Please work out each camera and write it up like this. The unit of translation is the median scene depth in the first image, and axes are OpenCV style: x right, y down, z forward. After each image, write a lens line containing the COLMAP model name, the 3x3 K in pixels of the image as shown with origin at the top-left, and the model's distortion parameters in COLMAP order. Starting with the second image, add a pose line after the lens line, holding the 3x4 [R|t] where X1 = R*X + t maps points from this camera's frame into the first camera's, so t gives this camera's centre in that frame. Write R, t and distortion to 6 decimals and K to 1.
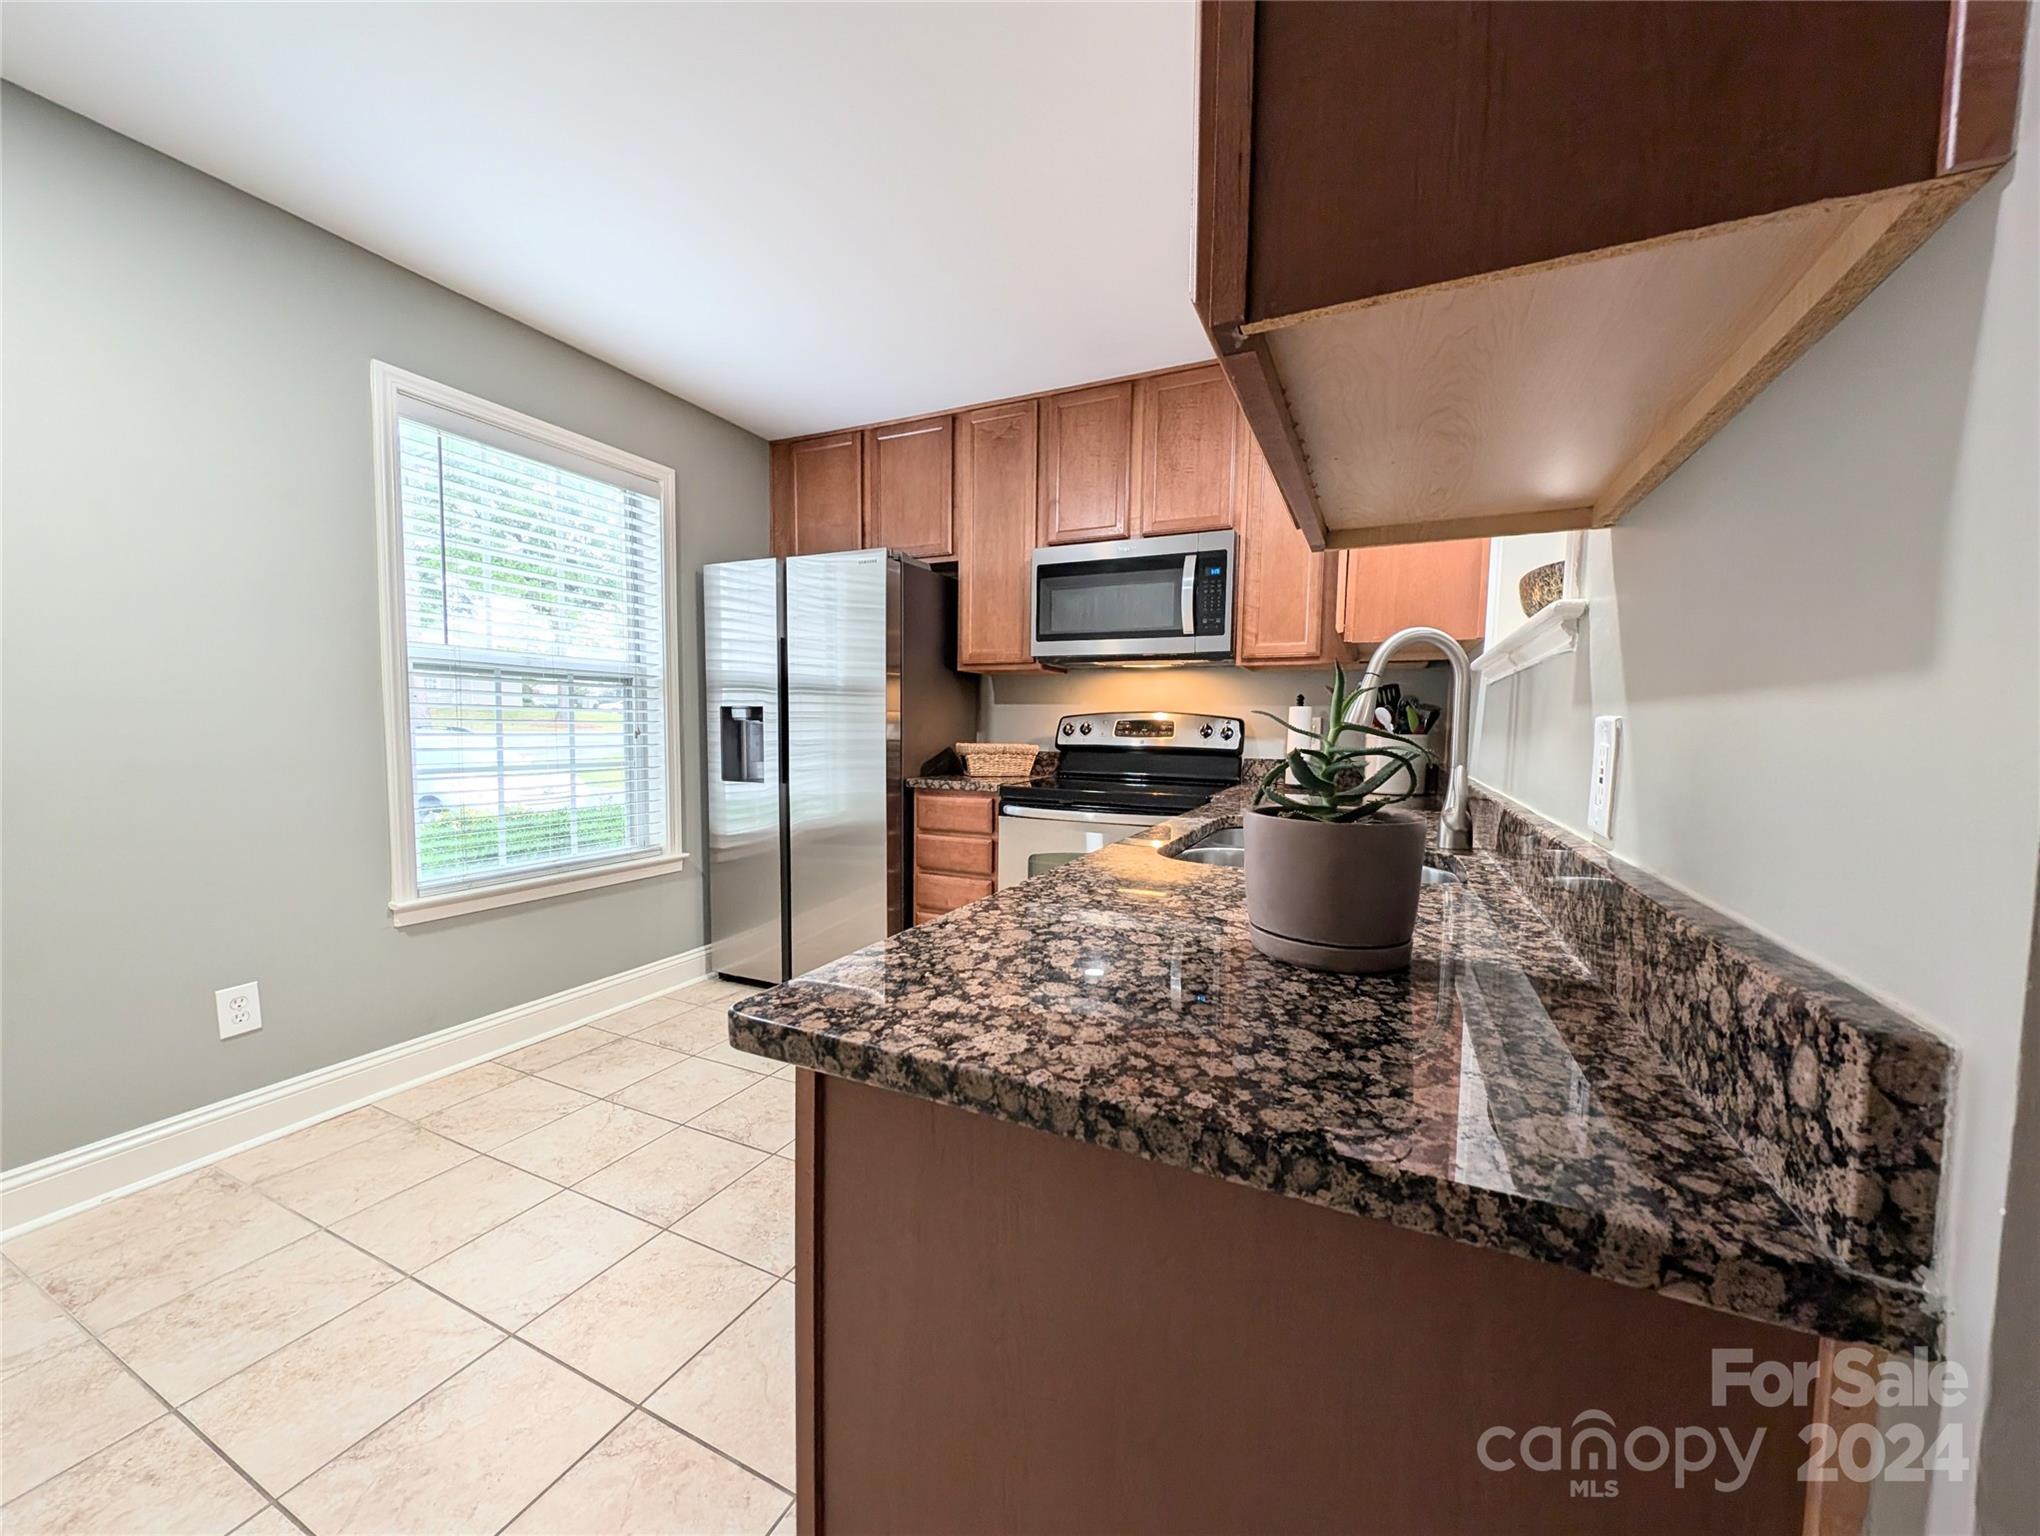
lens RADIAL K [[761.8, 0, 1020.2], [0, 761.8, 774.5], [0, 0, 1]] dist [0.007724, -0.003294]
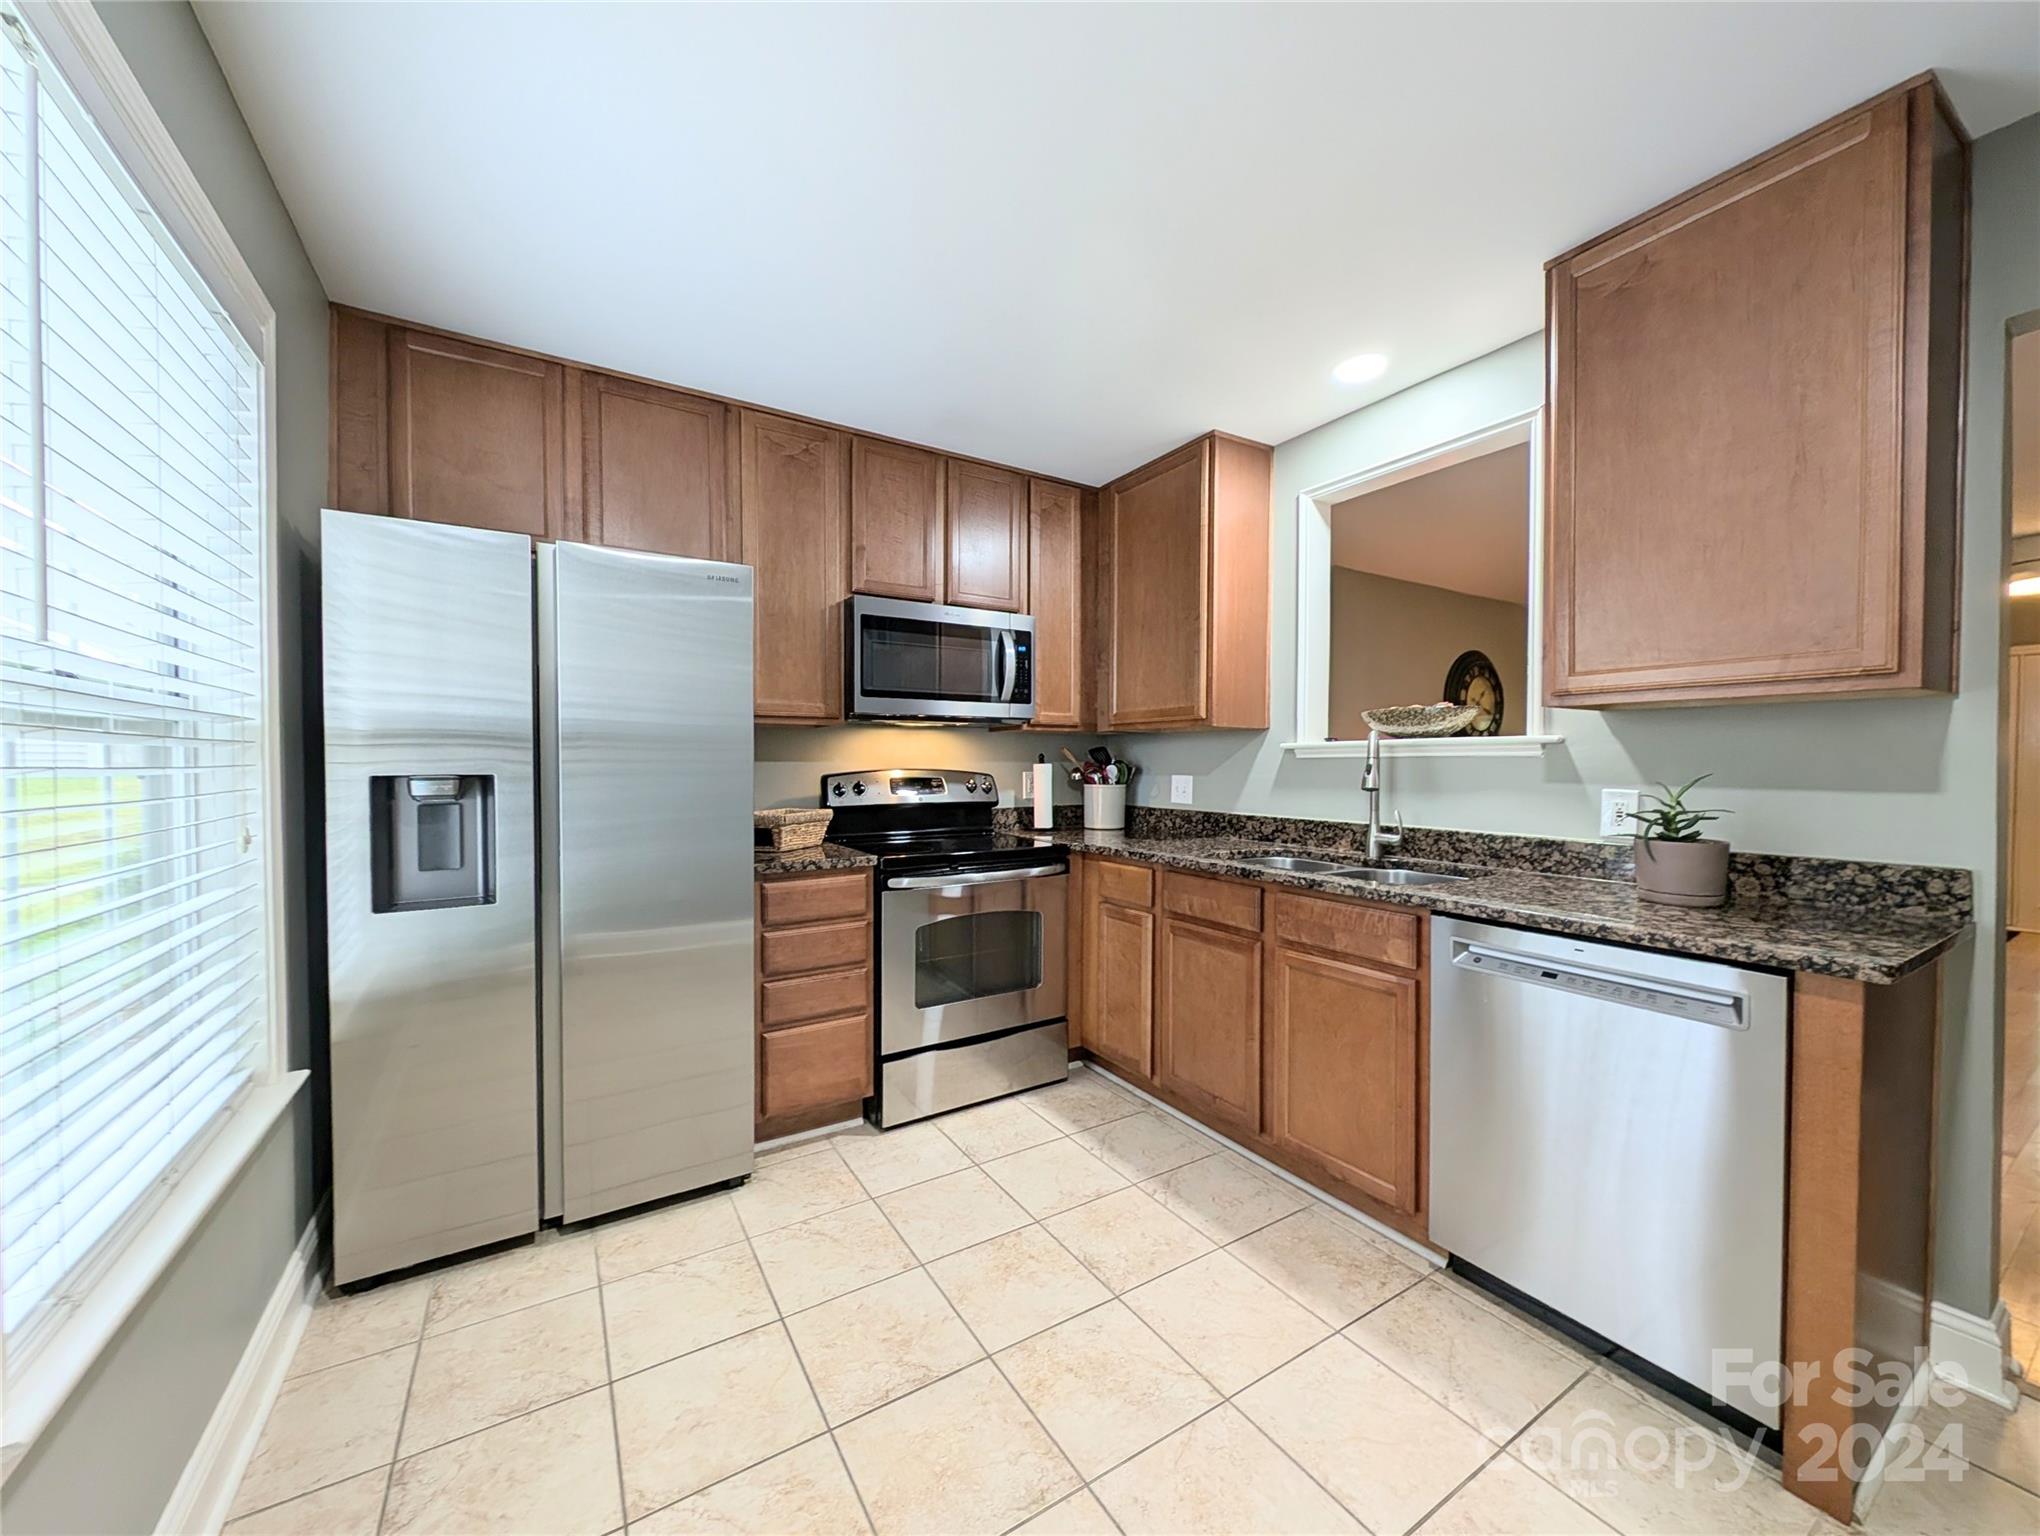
lens RADIAL K [[761.8, 0, 1016.7], [0, 761.8, 775.0], [0, 0, 1]] dist [0.007724, -0.003294]
pose [[0.546667, -0.028551, 0.836864, -0.635933], [0.061507, 0.998088, -0.006127, -0.062008], [-0.835088, 0.054822, 0.547377, 0.343672]]
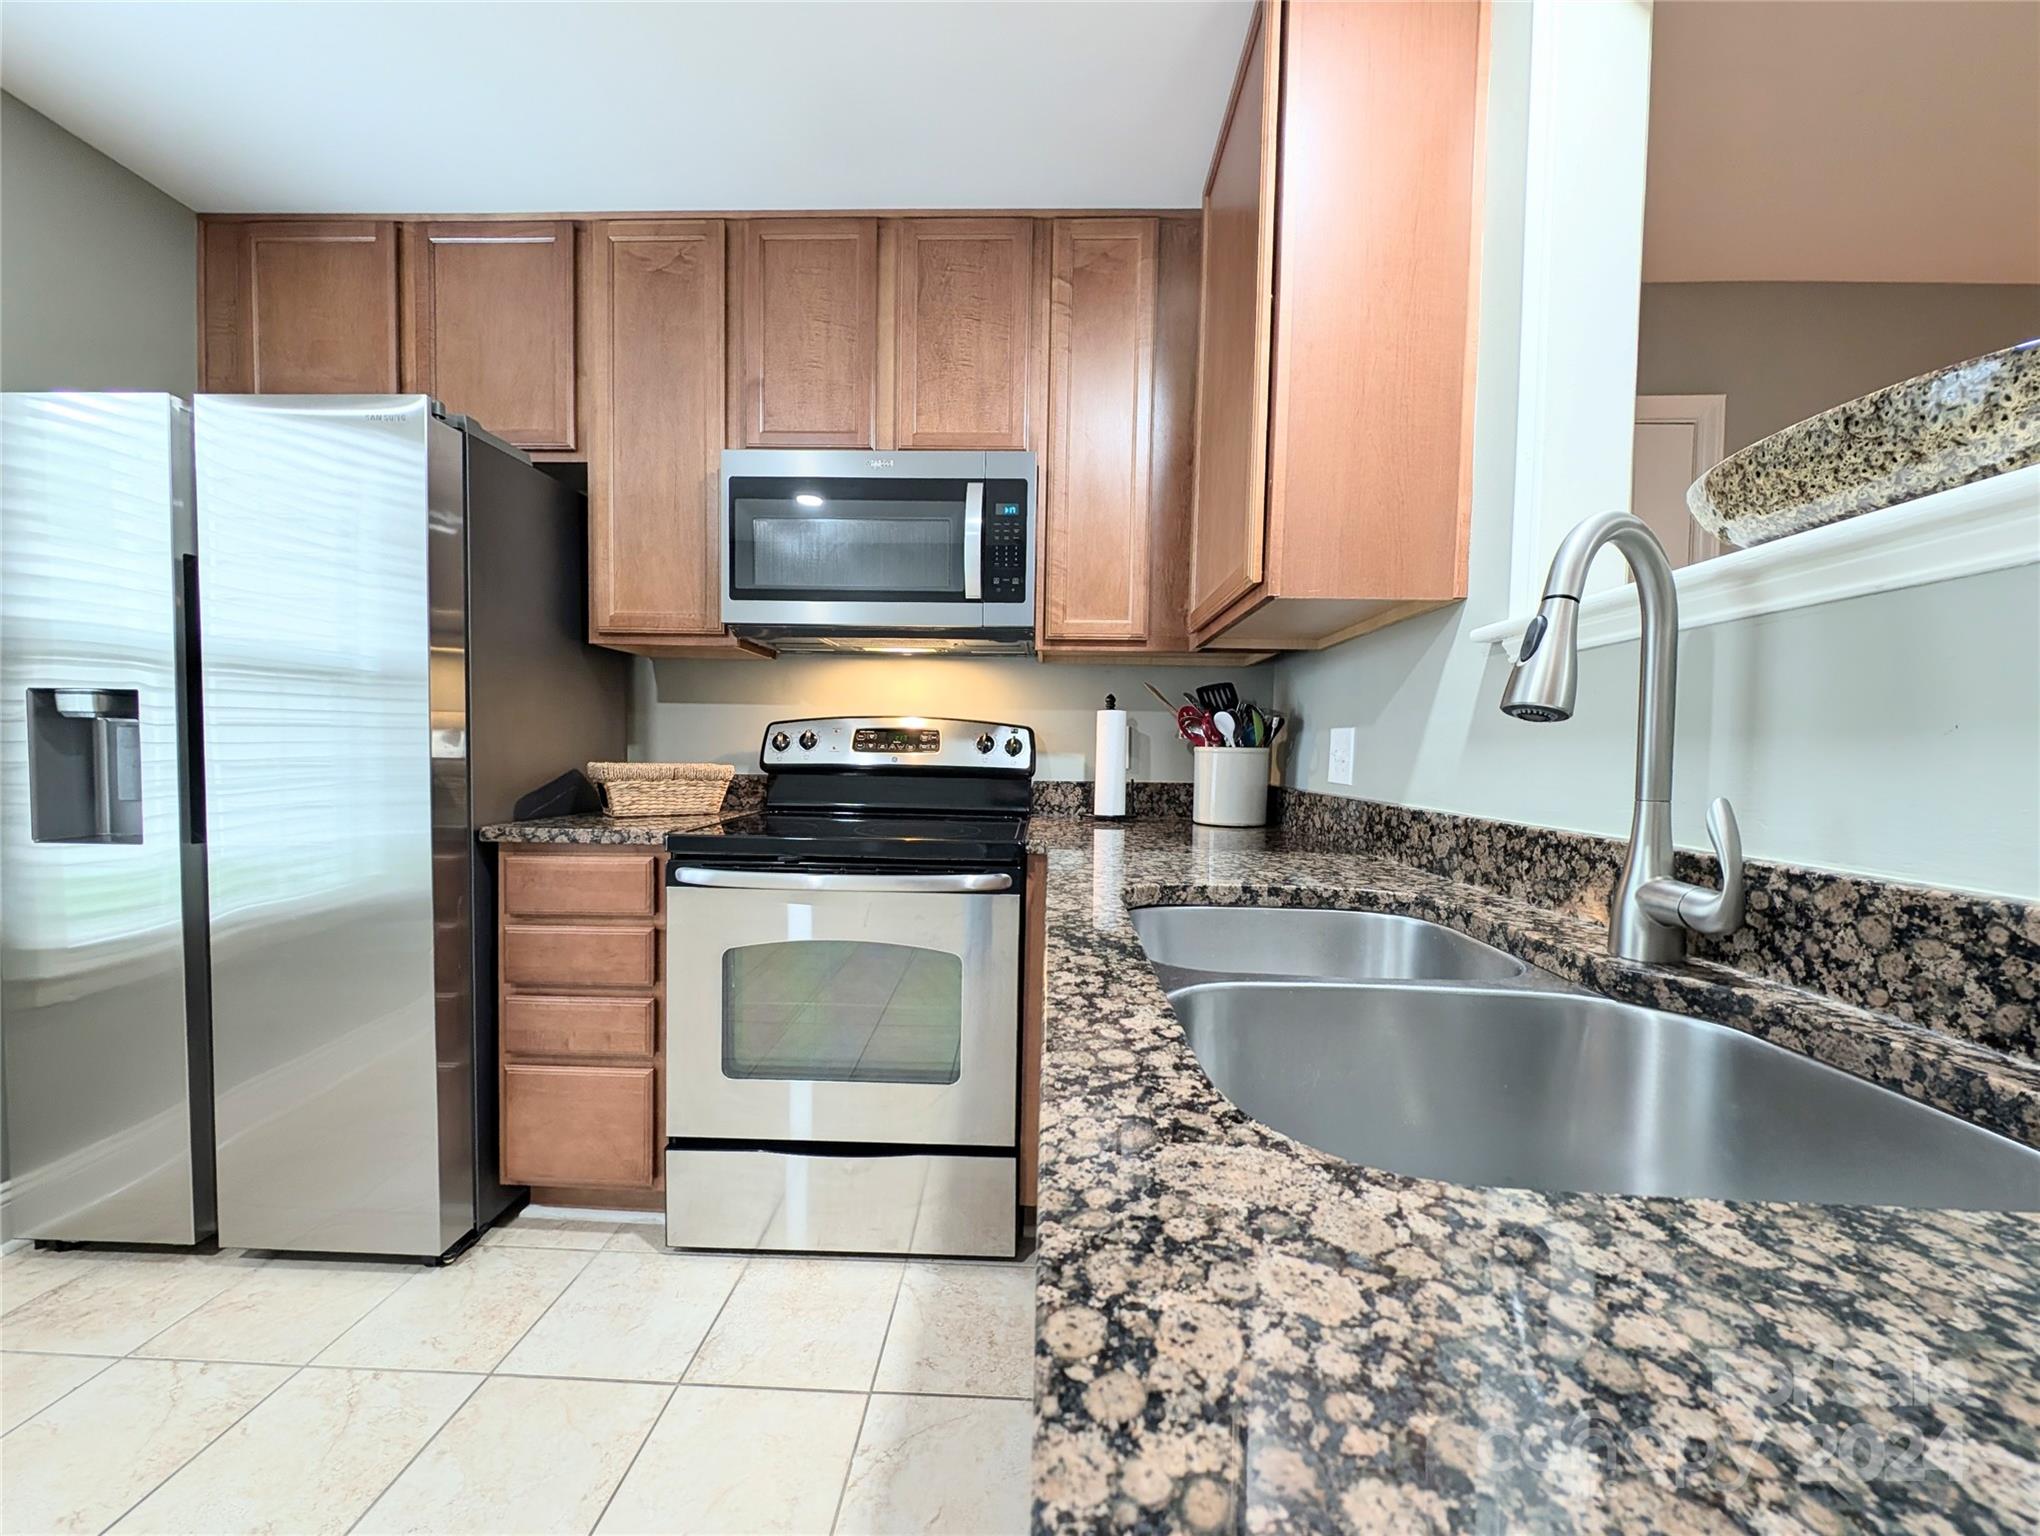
lens RADIAL K [[761.8, 0, 1019.3], [0, 761.8, 776.2], [0, 0, 1]] dist [0.007724, -0.003294]
pose [[0.919084, -0.011600, 0.393892, -0.008283], [0.021187, 0.999575, -0.020000, -0.011329], [-0.393493, 0.026727, 0.918939, 0.330873]]
